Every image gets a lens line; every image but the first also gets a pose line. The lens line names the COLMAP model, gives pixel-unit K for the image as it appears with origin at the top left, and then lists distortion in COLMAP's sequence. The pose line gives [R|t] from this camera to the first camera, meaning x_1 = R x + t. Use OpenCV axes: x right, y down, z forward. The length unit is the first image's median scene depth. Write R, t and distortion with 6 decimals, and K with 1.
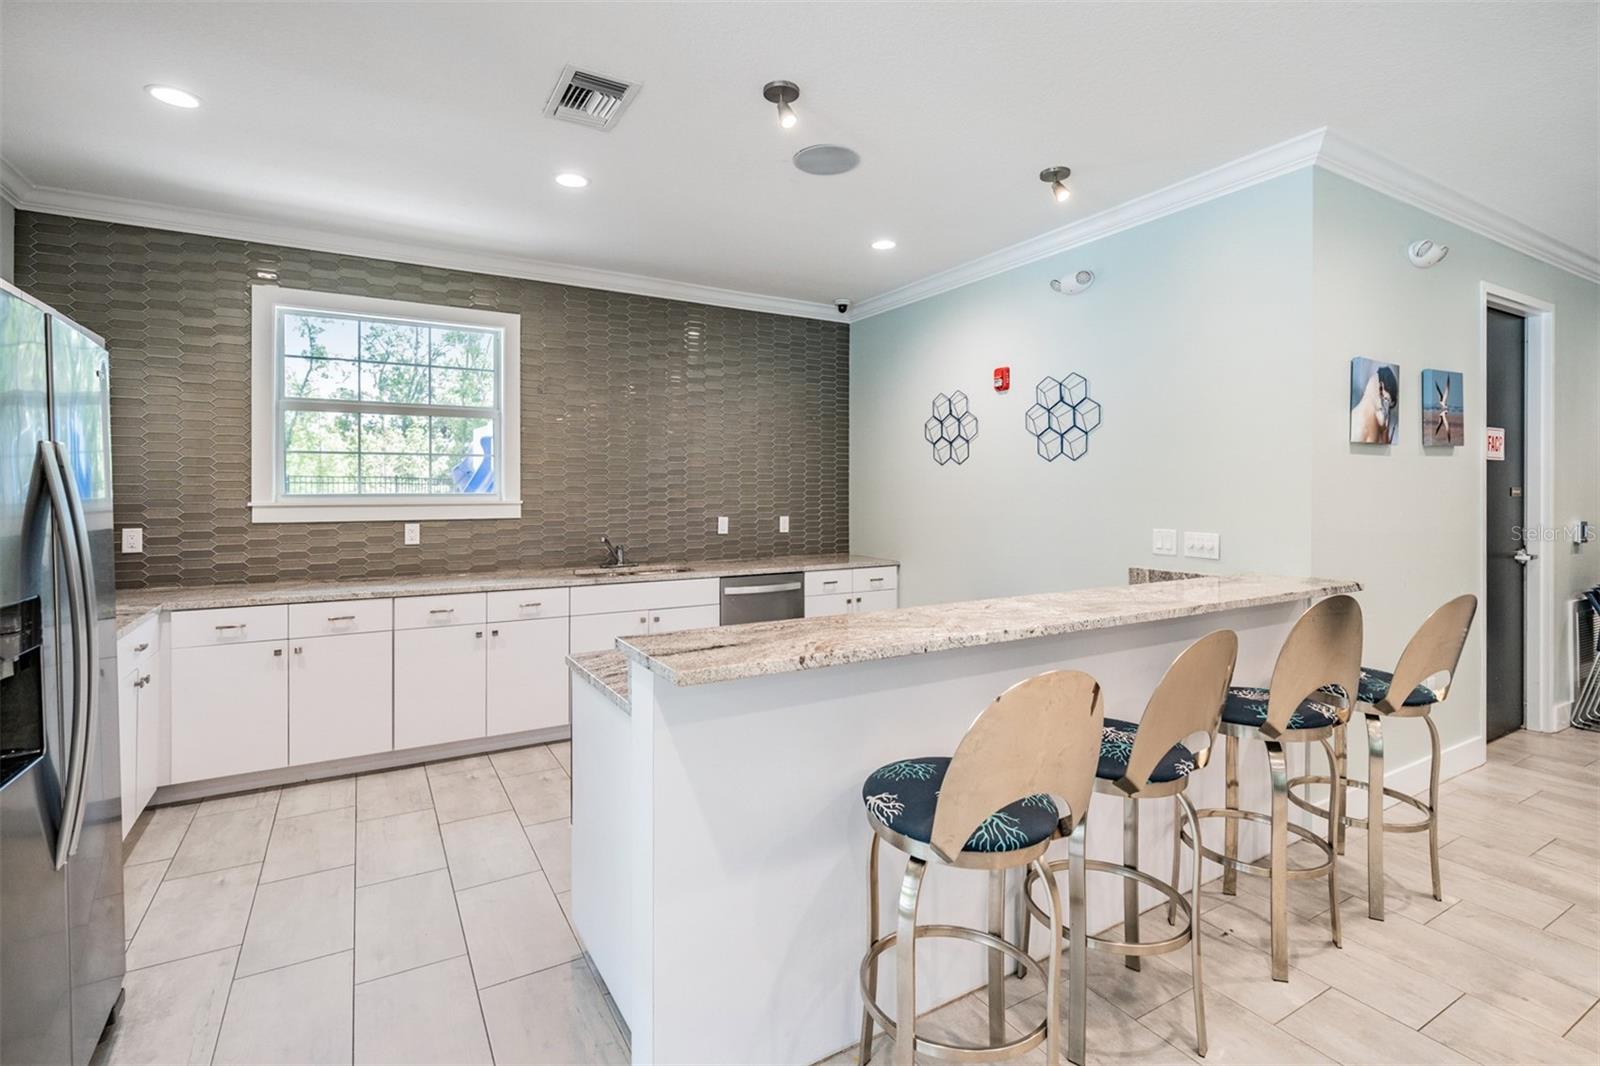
lens RADIAL K [[755.9, 0, 795.9], [0, 755.9, 513.9], [0, 0, 1]] dist [-0.001452, 0.000295]
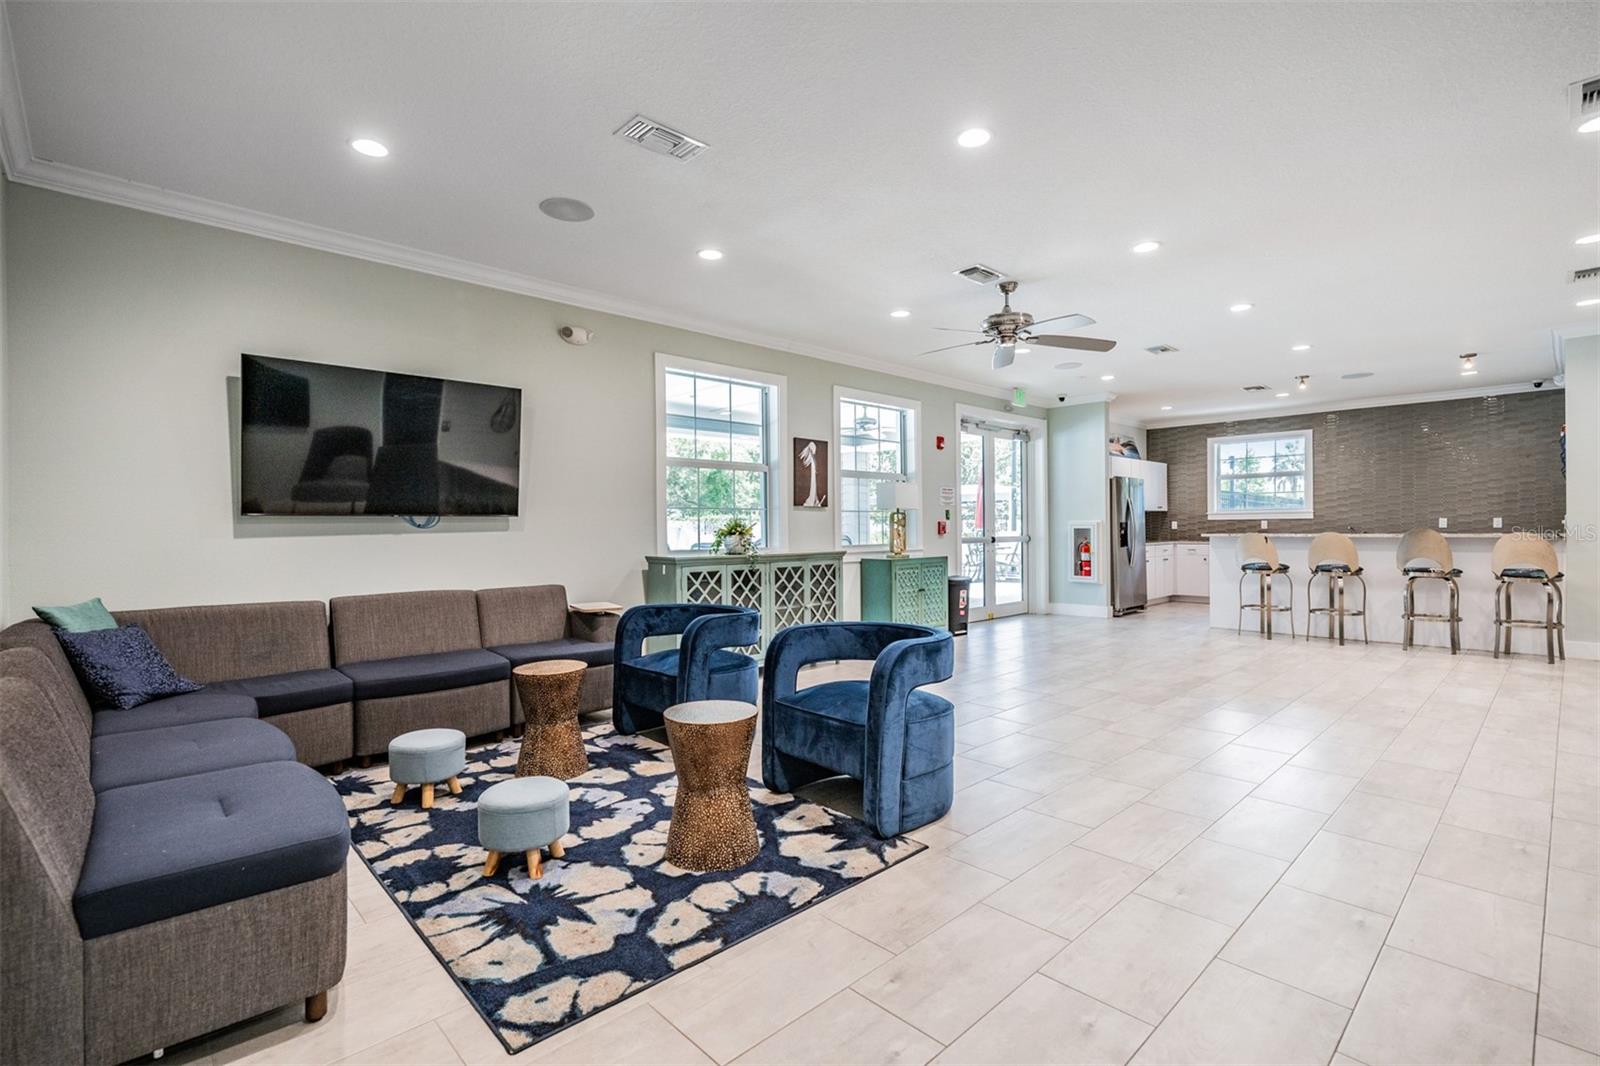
lens RADIAL K [[737.6, 0, 795.9], [0, 737.6, 527.1], [0, 0, 1]] dist [0.000903, 0.000001]
pose [[0.227682, 0.001609, -0.973734, 1.495487], [-0.010565, 0.999944, -0.000818, 0.051694], [0.973678, 0.010474, 0.227687, -1.055565]]
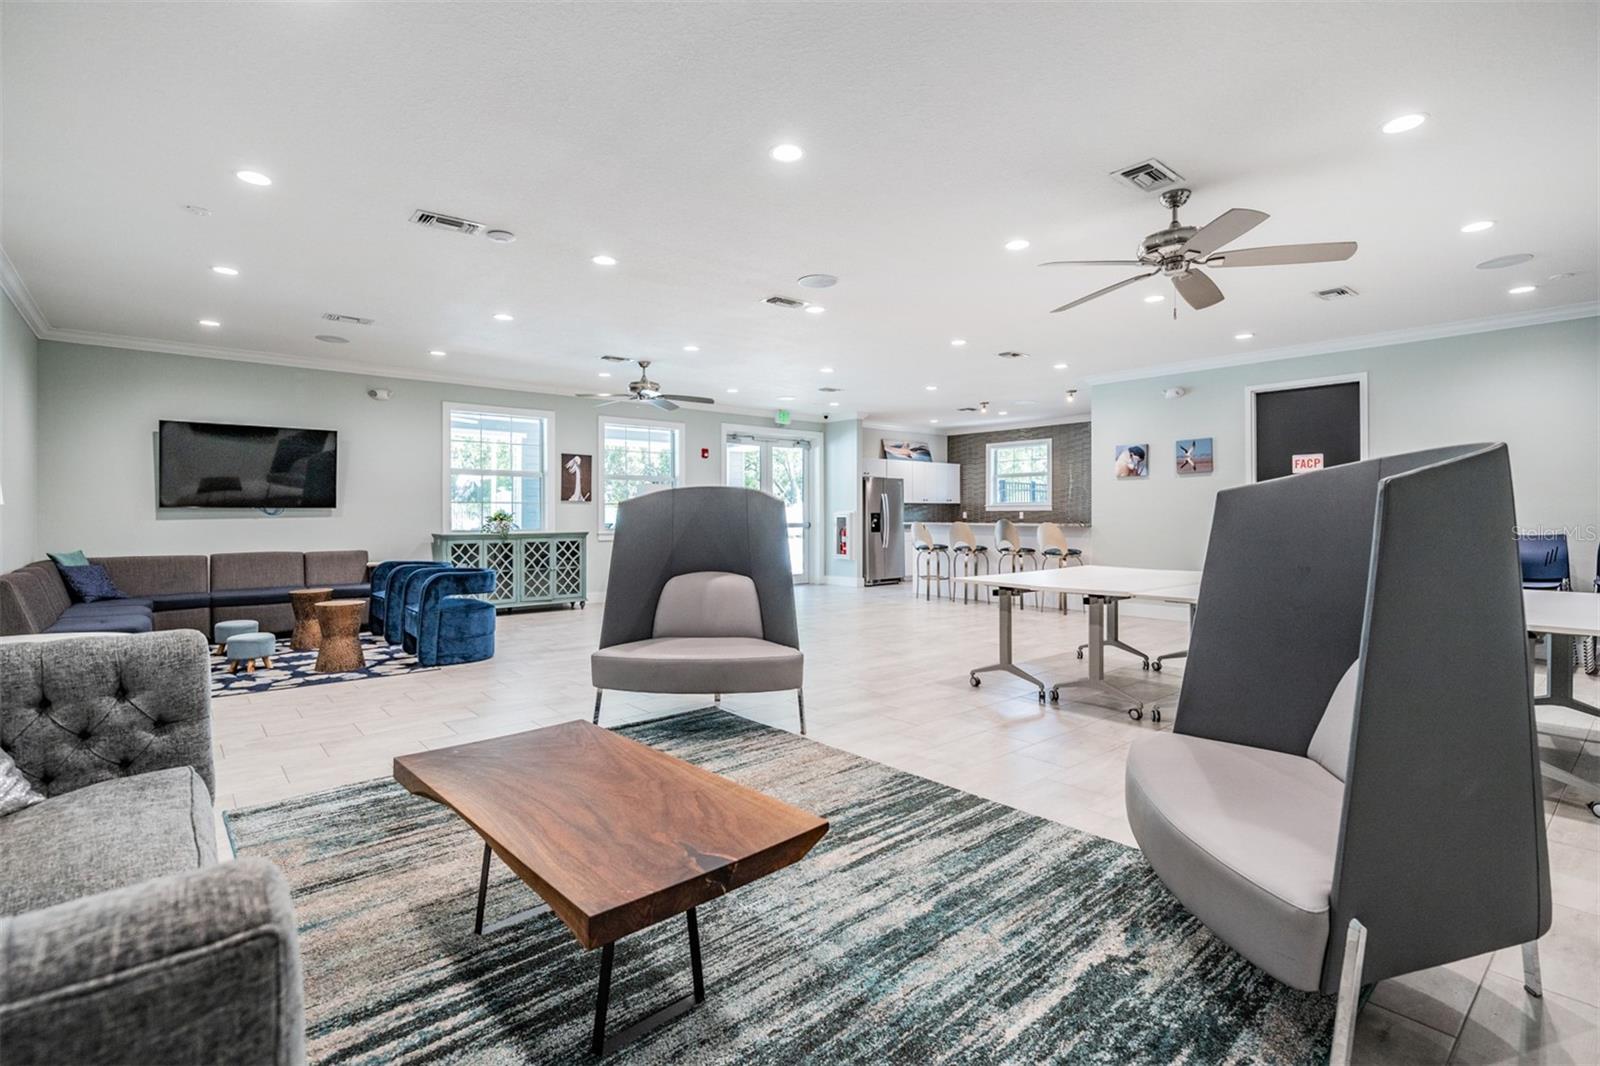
lens RADIAL K [[755.9, 0, 795.9], [0, 755.9, 513.9], [0, 0, 1]] dist [-0.001452, 0.000295]
pose [[0.166179, 0.003804, -0.986088, 2.329994], [-0.016896, 0.999857, 0.001010, 0.032624], [0.985951, 0.016493, 0.166220, -0.415143]]
